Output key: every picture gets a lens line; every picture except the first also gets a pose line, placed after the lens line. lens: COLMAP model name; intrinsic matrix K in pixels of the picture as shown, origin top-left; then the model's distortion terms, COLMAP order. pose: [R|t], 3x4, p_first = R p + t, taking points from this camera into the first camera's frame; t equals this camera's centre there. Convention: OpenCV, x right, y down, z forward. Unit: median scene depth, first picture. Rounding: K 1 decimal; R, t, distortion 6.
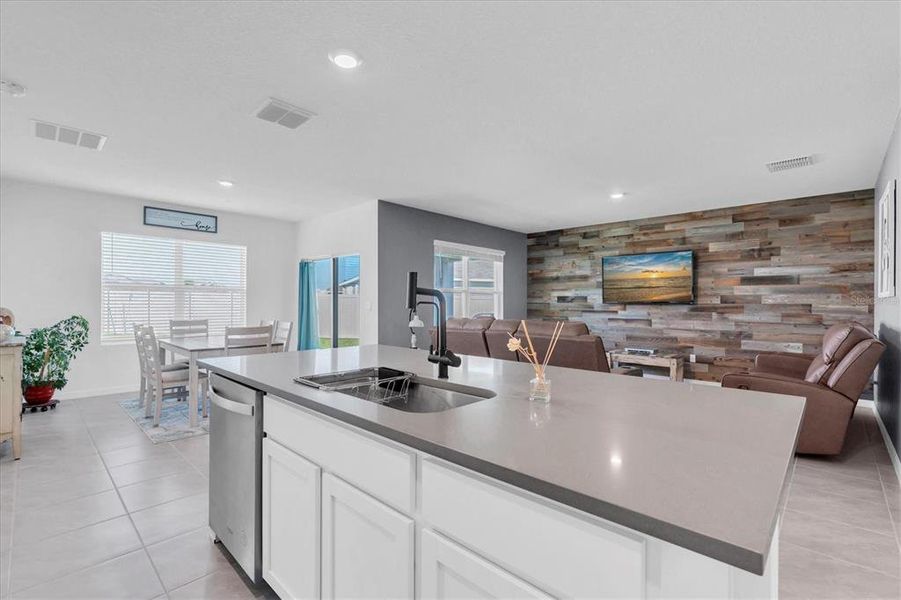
lens RADIAL K [[402.6, 0, 448.7], [0, 402.6, 301.3], [0, 0, 1]] dist [-0.007769, 0.001323]
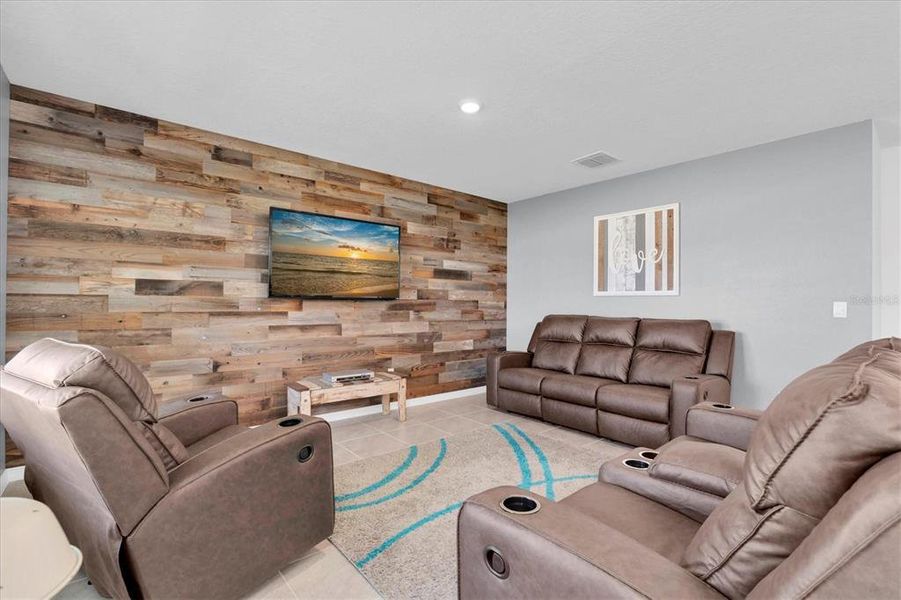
lens RADIAL K [[402.6, 0, 442.6], [0, 402.6, 296.2], [0, 0, 1]] dist [-0.007769, 0.001323]
pose [[0.120253, 0.008979, 0.992703, -0.109023], [-0.014559, 0.999868, -0.007280, 0.004017], [-0.992637, -0.013577, 0.120368, 0.783792]]
